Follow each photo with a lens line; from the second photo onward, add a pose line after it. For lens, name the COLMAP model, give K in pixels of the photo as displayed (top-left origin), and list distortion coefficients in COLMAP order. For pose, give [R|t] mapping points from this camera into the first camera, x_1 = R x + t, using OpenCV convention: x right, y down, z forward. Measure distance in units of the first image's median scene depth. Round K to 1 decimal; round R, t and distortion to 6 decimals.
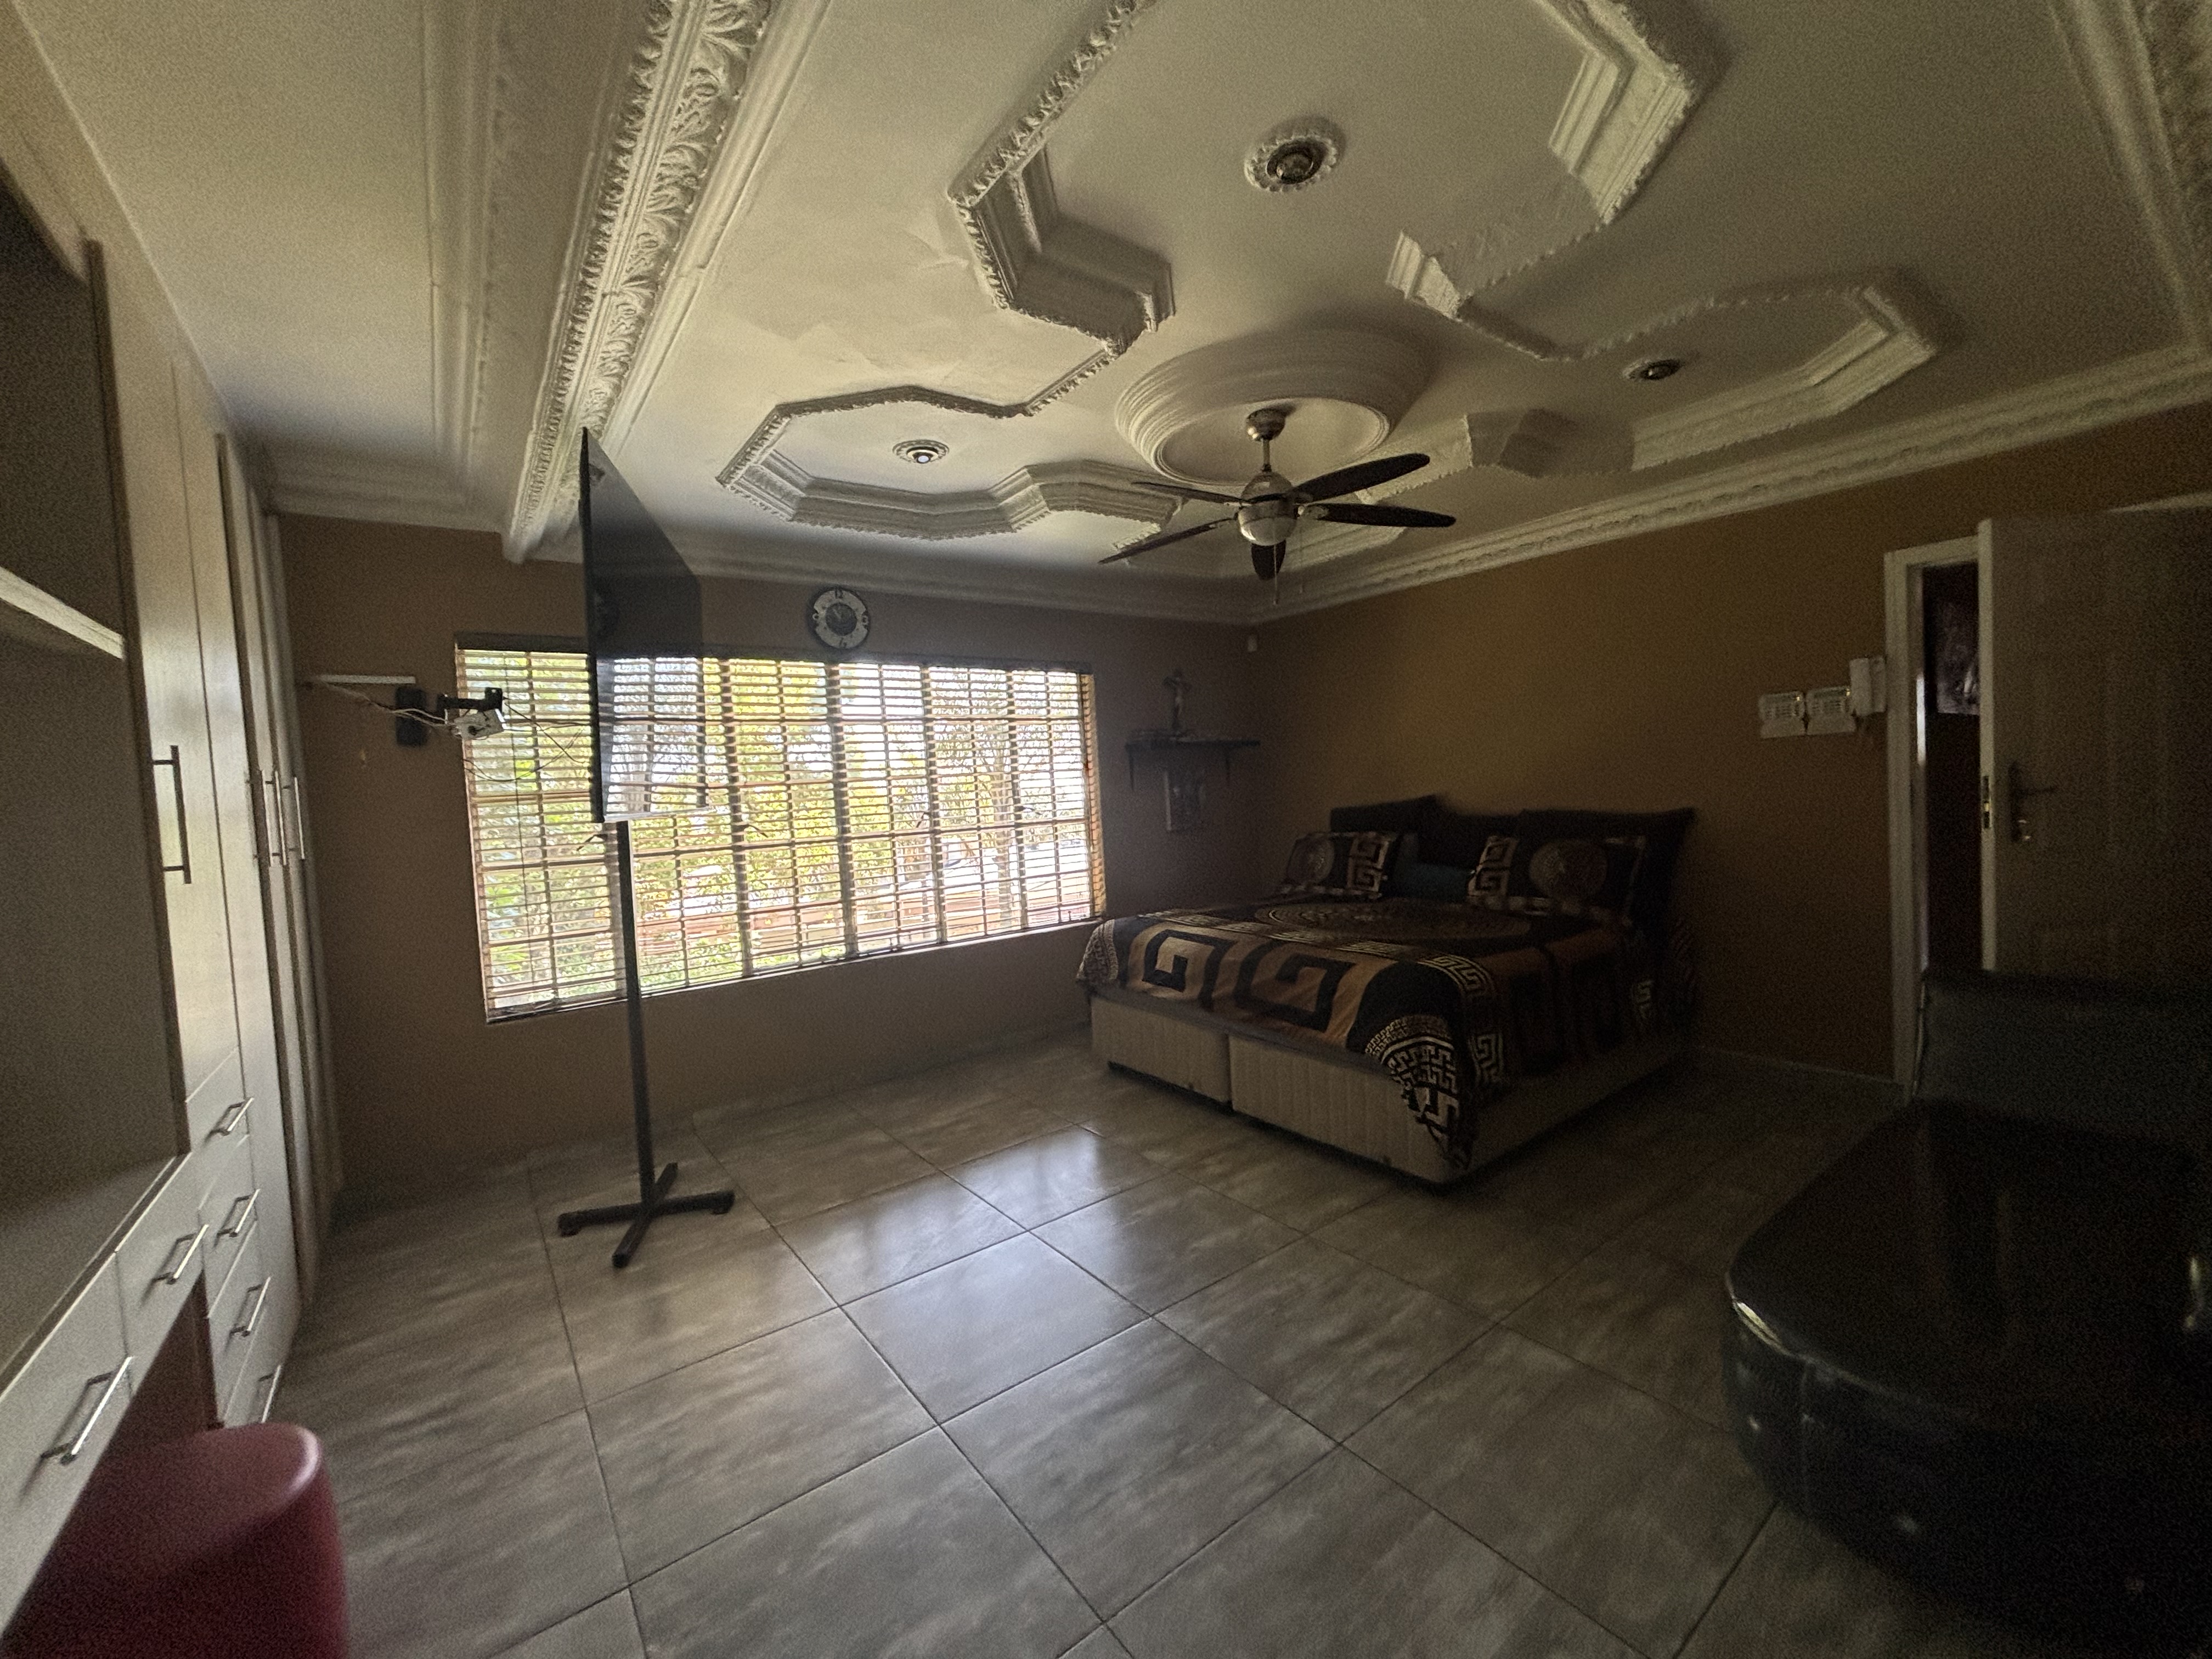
lens RADIAL K [[884.3, 0, 1101.5], [0, 884.3, 825.4], [0, 0, 1]] dist [-0.008899, 0.000623]
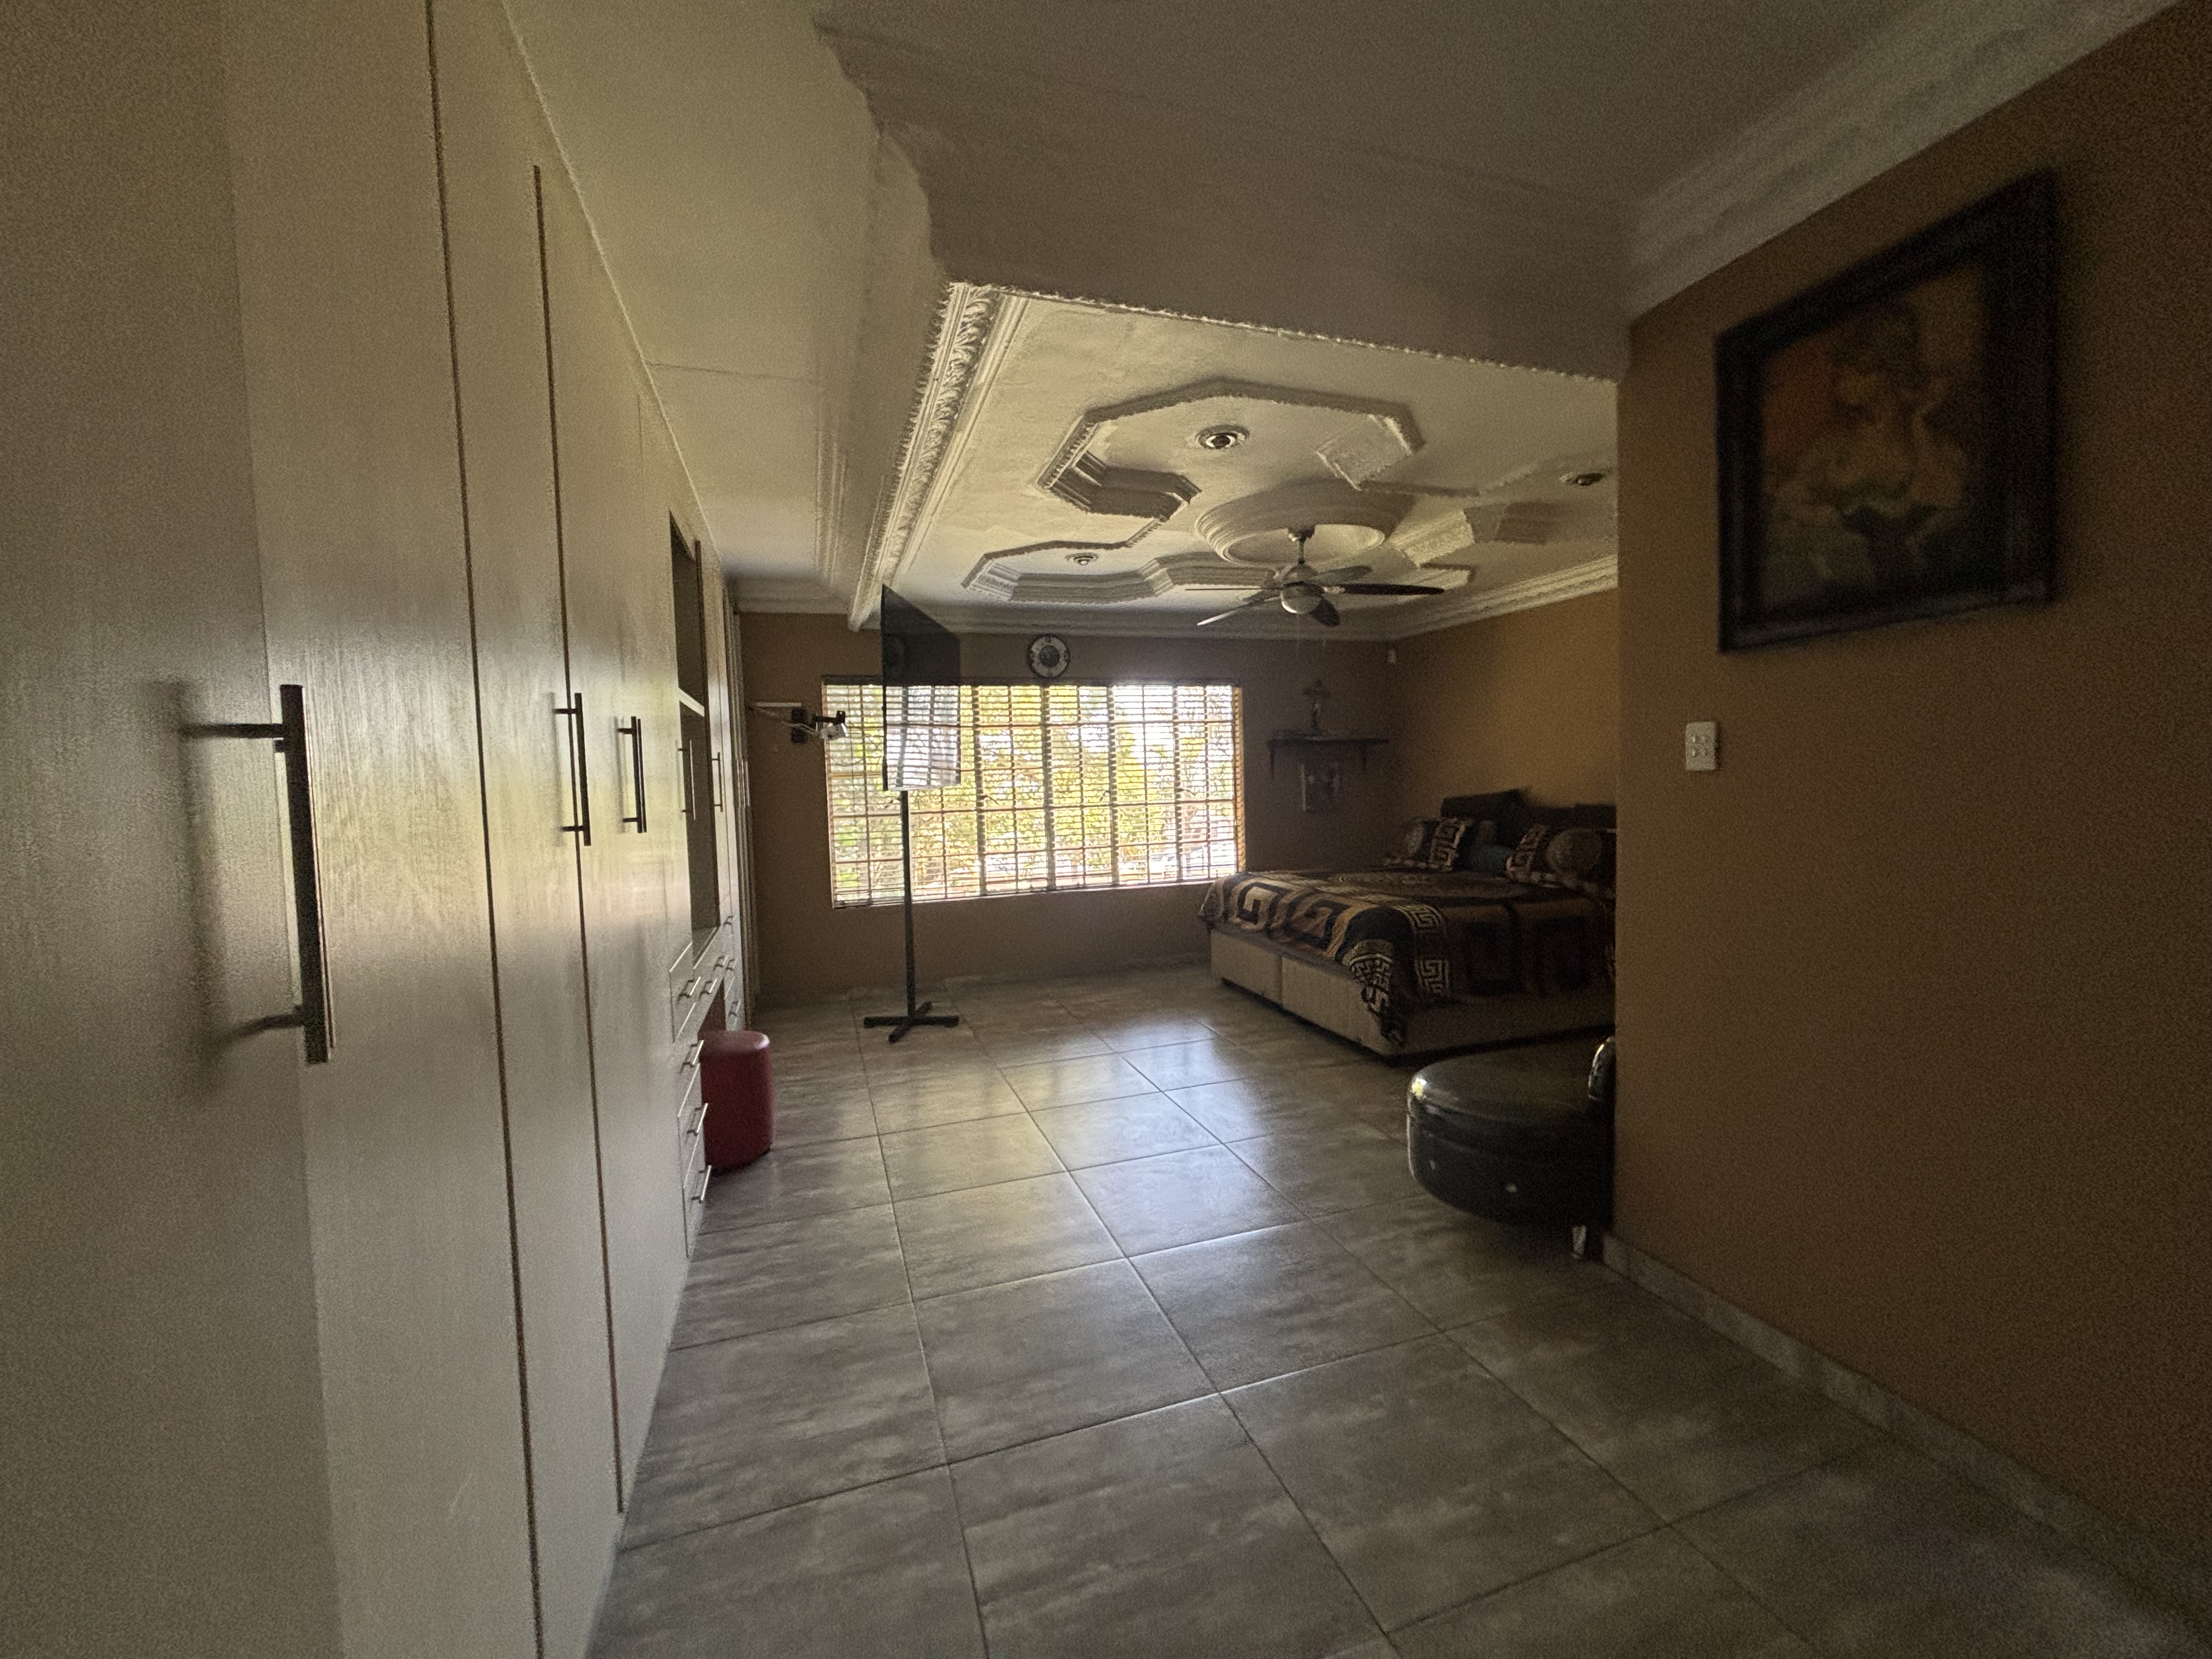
lens RADIAL K [[884.3, 0, 1107.3], [0, 884.3, 824.5], [0, 0, 1]] dist [-0.008899, 0.000623]
pose [[0.949980, 0.041830, -0.309498, 0.298353], [-0.034659, 0.998989, 0.028634, -0.001989], [0.310383, -0.016475, 0.950469, -0.414236]]
